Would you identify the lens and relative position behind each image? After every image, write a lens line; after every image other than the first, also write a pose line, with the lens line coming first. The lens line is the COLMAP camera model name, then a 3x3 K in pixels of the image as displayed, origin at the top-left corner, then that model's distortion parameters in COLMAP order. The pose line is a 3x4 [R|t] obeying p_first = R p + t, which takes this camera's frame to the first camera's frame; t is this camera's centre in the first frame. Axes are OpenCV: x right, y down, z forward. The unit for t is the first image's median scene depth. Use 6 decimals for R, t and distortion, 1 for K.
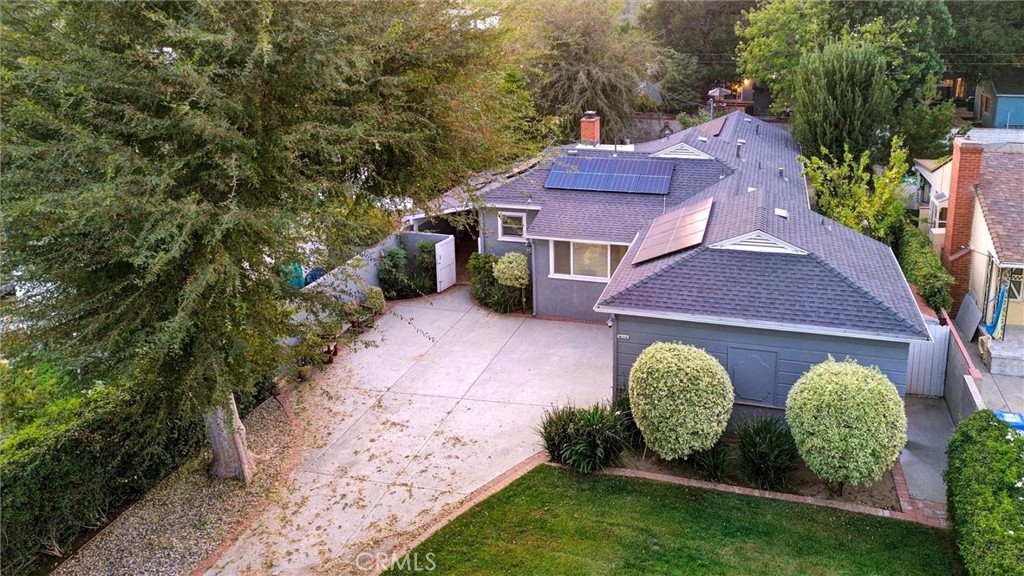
lens RADIAL K [[749.1, 0, 587.8], [0, 749.1, 180.4], [0, 0, 1]] dist [0.034882, 0.002762]
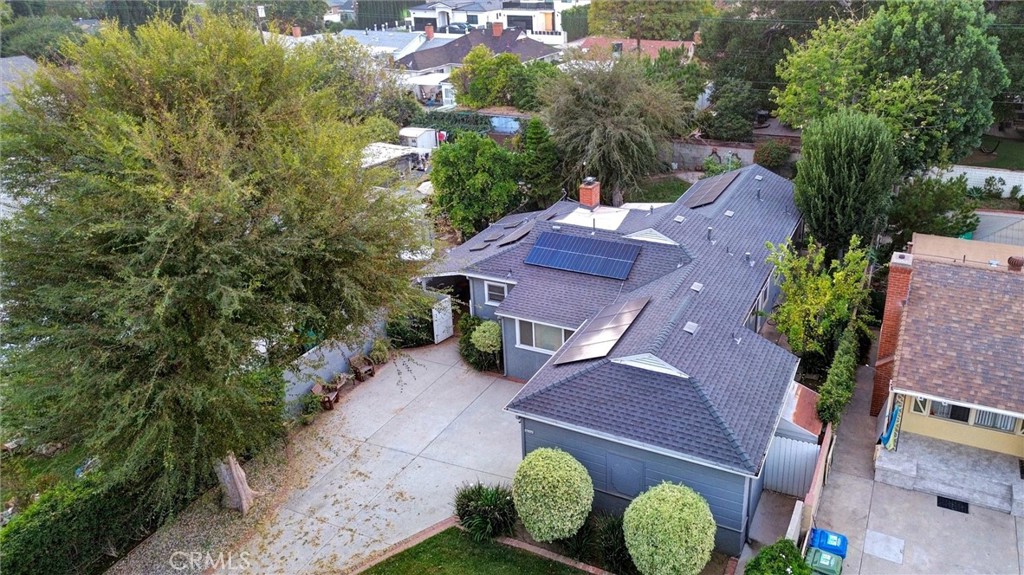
lens RADIAL K [[764.0, 0, 569.3], [0, 764.0, 247.0], [0, 0, 1]] dist [0.036631, -0.007257]
pose [[0.980767, 0.061512, -0.185235, 0.333168], [-0.033094, 0.987708, 0.152767, -0.290309], [0.192355, -0.143699, 0.970747, -0.163443]]
